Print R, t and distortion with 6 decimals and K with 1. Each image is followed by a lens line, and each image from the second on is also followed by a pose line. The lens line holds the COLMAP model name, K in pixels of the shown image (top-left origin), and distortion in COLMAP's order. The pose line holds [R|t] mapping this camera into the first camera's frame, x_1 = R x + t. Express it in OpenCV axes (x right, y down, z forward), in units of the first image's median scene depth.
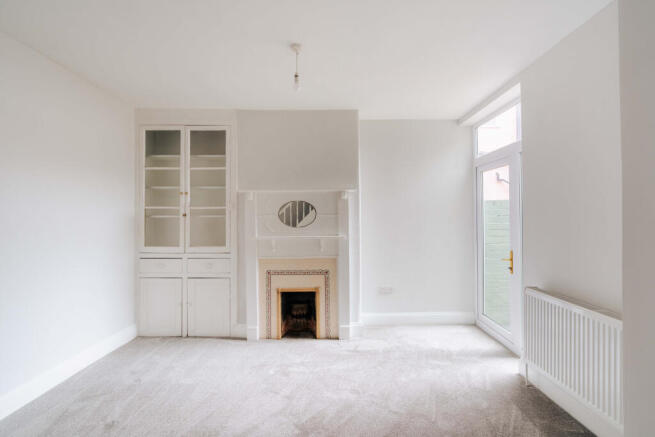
lens RADIAL K [[298.0, 0, 327.5], [0, 298.0, 218.5], [0, 0, 1]] dist [-0.002286, 0.000617]
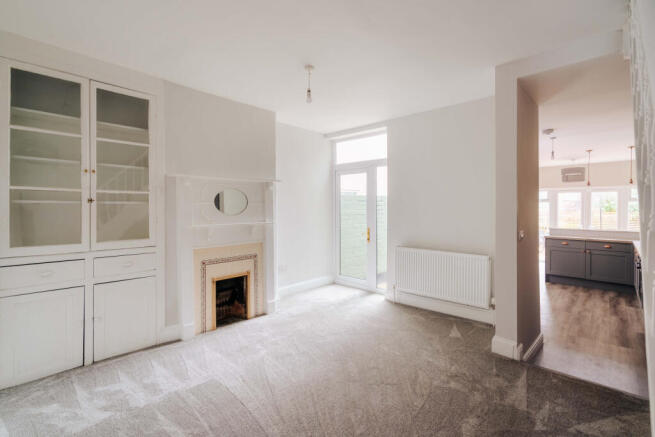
lens RADIAL K [[304.9, 0, 327.8], [0, 304.9, 209.2], [0, 0, 1]] dist [0.002329, 0.000651]
pose [[0.685954, 0.000814, 0.727645, -0.628669], [-0.003124, 0.999993, 0.001826, 0.007157], [-0.727639, -0.003526, 0.685952, 0.045060]]
